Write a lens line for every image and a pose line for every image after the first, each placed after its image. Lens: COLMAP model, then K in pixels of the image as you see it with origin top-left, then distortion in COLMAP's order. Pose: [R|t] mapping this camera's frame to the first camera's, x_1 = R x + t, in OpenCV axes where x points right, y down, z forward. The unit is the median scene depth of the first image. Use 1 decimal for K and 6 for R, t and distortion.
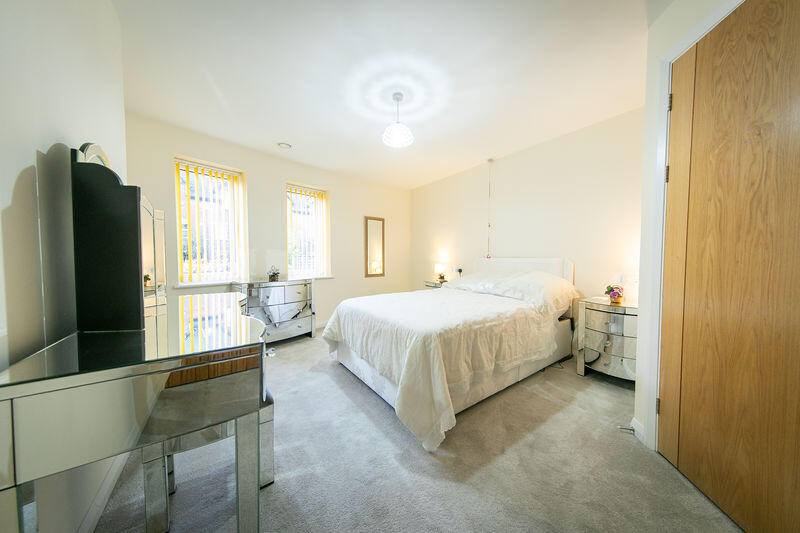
lens RADIAL K [[250.2, 0, 403.2], [0, 250.2, 267.1], [0, 0, 1]] dist [0.000674, 0.000010]
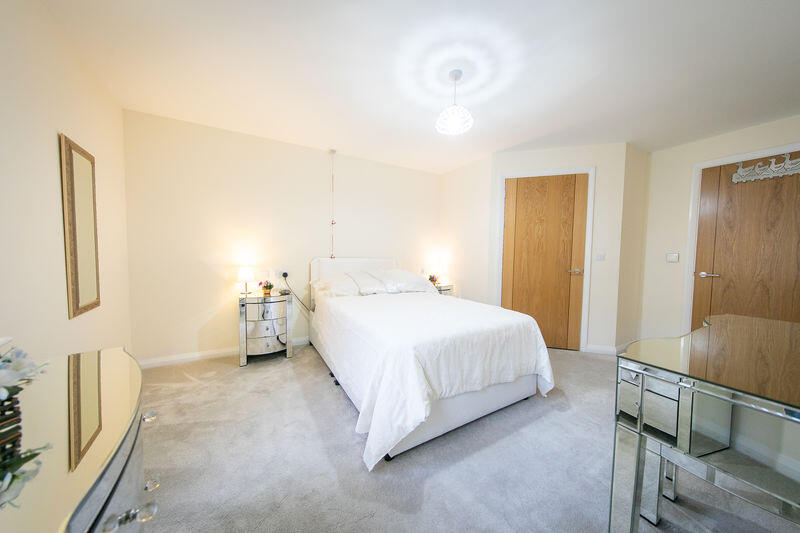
lens RADIAL K [[250.2, 0, 403.2], [0, 250.2, 267.1], [0, 0, 1]] dist [0.000674, 0.000010]
pose [[0.119524, -0.046172, 0.991757, -0.958877], [0.024343, 0.998754, 0.043564, -0.065441], [-0.992533, 0.018935, 0.120499, 1.128415]]
